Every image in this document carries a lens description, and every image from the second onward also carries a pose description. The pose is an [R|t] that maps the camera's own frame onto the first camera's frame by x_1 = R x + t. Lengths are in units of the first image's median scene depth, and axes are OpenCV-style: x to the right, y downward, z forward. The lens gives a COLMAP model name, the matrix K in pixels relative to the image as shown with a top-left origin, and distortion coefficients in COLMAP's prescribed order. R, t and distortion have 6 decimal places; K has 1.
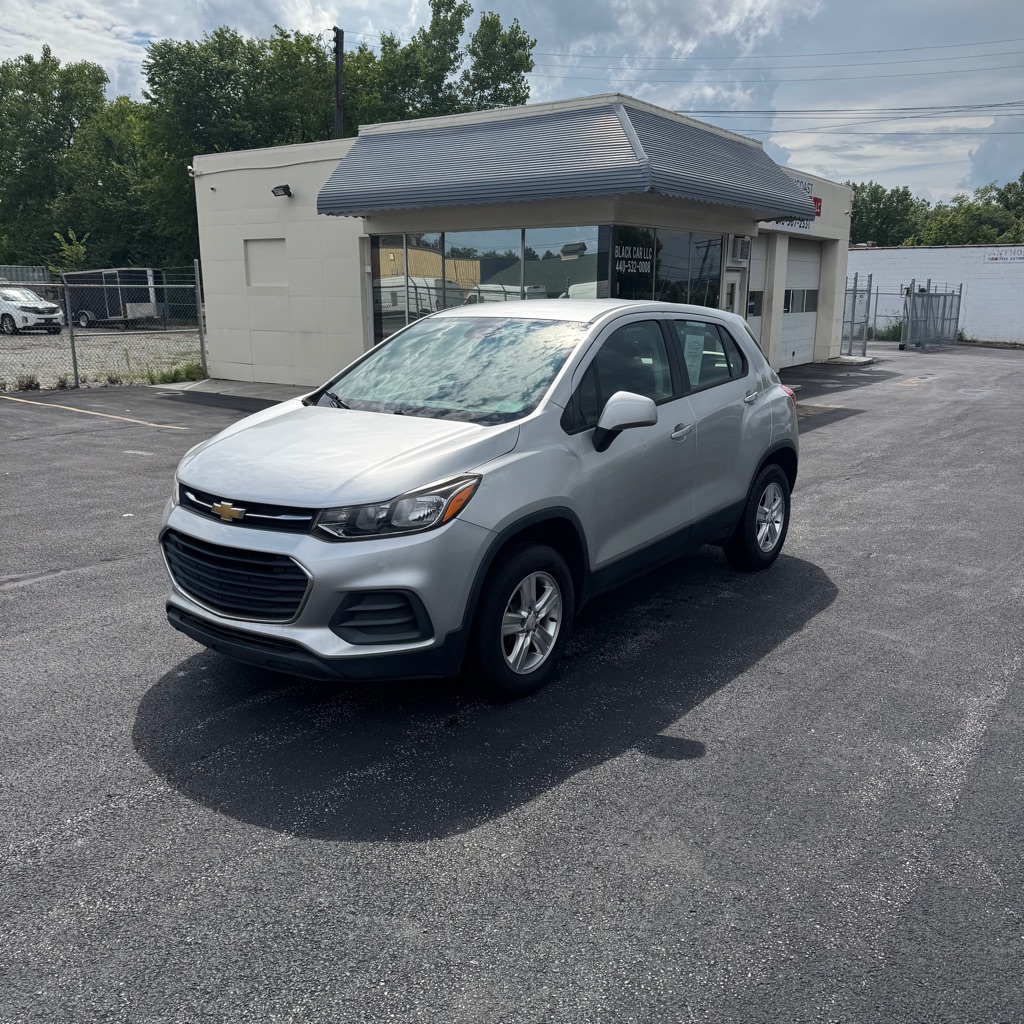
lens RADIAL K [[940.0, 0, 515.5], [0, 940.0, 499.9], [0, 0, 1]] dist [0.128129, -0.233980]
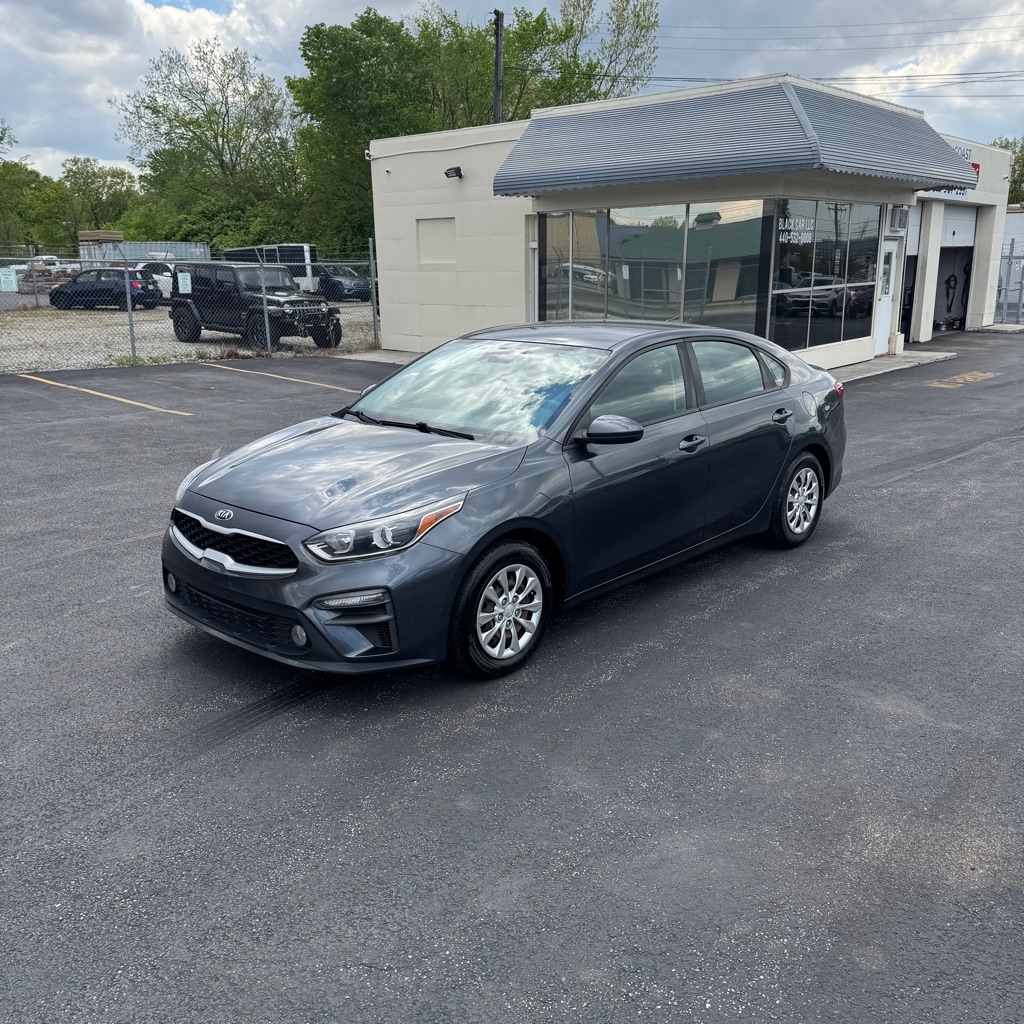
lens RADIAL K [[943.1, 0, 512.0], [0, 943.1, 512.0], [0, 0, 1]] dist [0.082635, -0.132616]
pose [[0.992268, 0.019437, -0.122580, -0.032633], [-0.013979, 0.998879, 0.045227, 0.007175], [0.123322, -0.043164, 0.991428, -0.057705]]
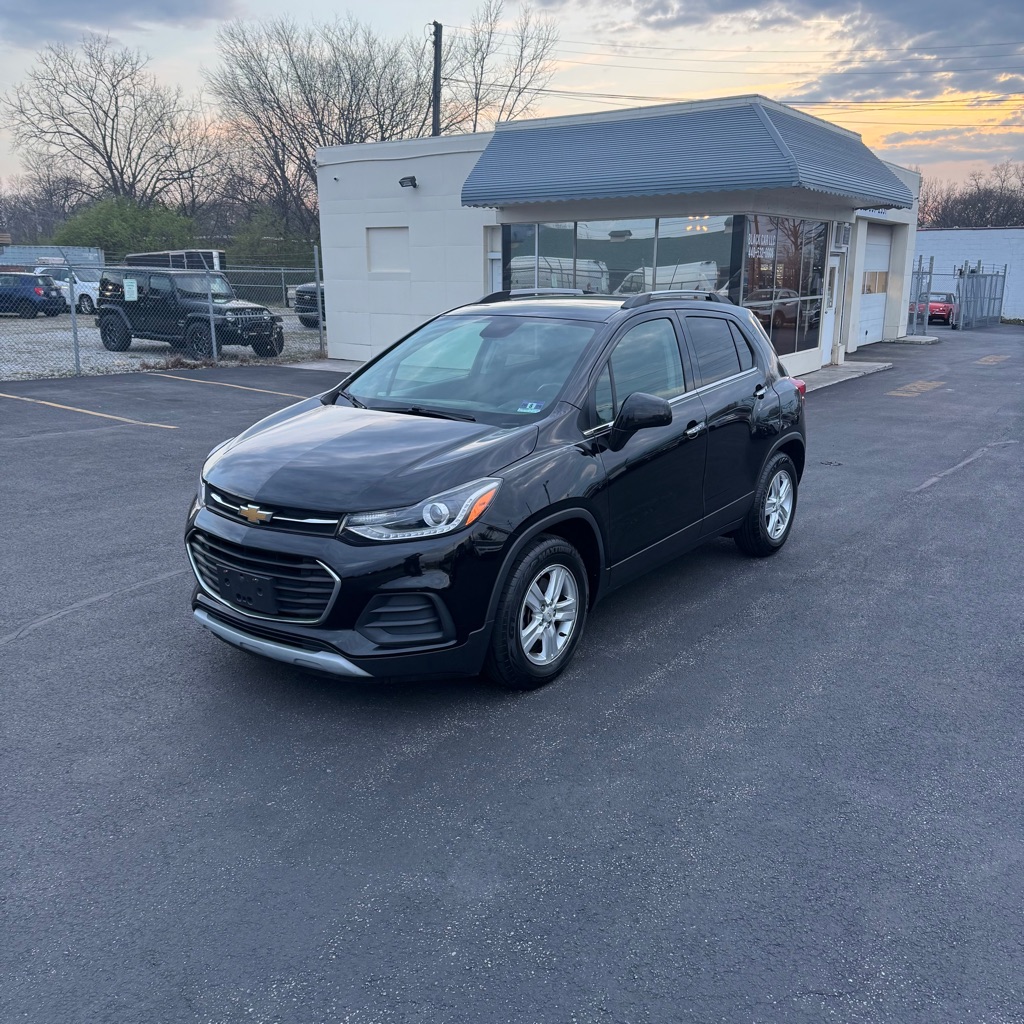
lens RADIAL K [[944.3, 0, 505.7], [0, 944.3, 503.7], [0, 0, 1]] dist [0.064910, -0.092524]
pose [[0.999991, -0.000237, -0.004251, -0.105428], [0.000352, 0.999634, 0.027039, 0.006348], [0.004243, -0.027041, 0.999625, -0.059899]]
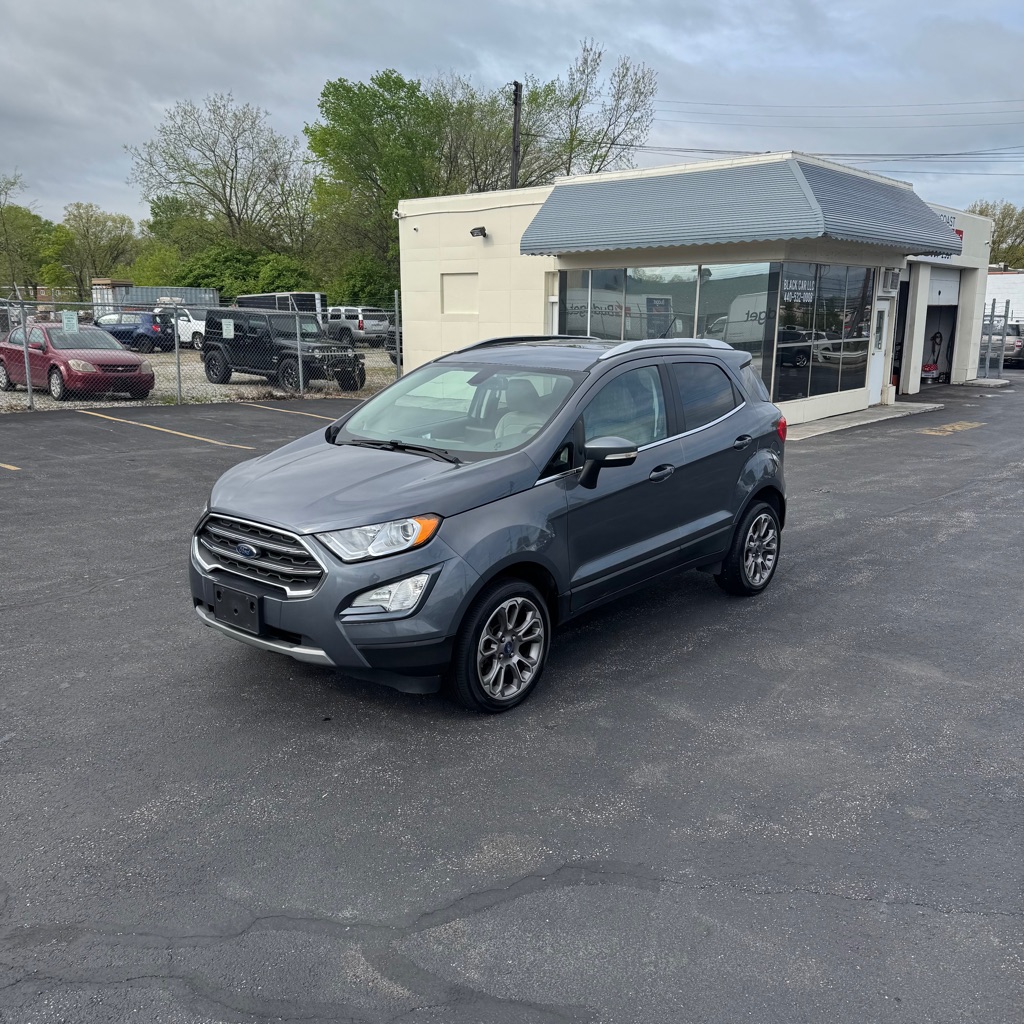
lens RADIAL K [[942.9, 0, 502.1], [0, 942.9, 516.1], [0, 0, 1]] dist [0.119374, -0.218544]
pose [[0.993055, 0.028341, -0.114184, -0.059444], [-0.028484, 0.999594, 0.000381, 0.017339], [0.114148, 0.002875, 0.993460, -0.119505]]
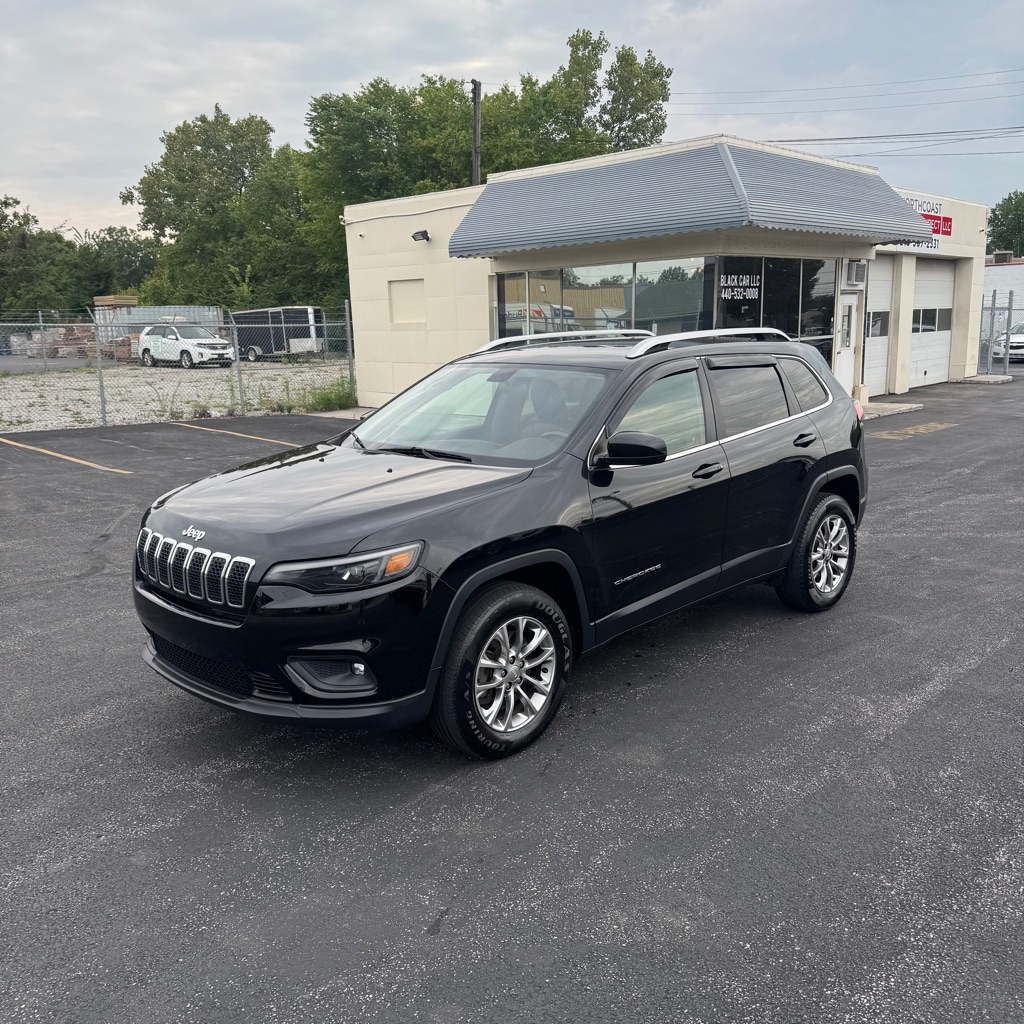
lens RADIAL K [[943.8, 0, 512.0], [0, 943.8, 512.0], [0, 0, 1]] dist [0.150611, -0.324266]
pose [[0.987266, 0.004571, -0.159011, 0.028970], [-0.006740, 0.999891, -0.013105, 0.007286], [0.158933, 0.014010, 0.987190, -0.054107]]
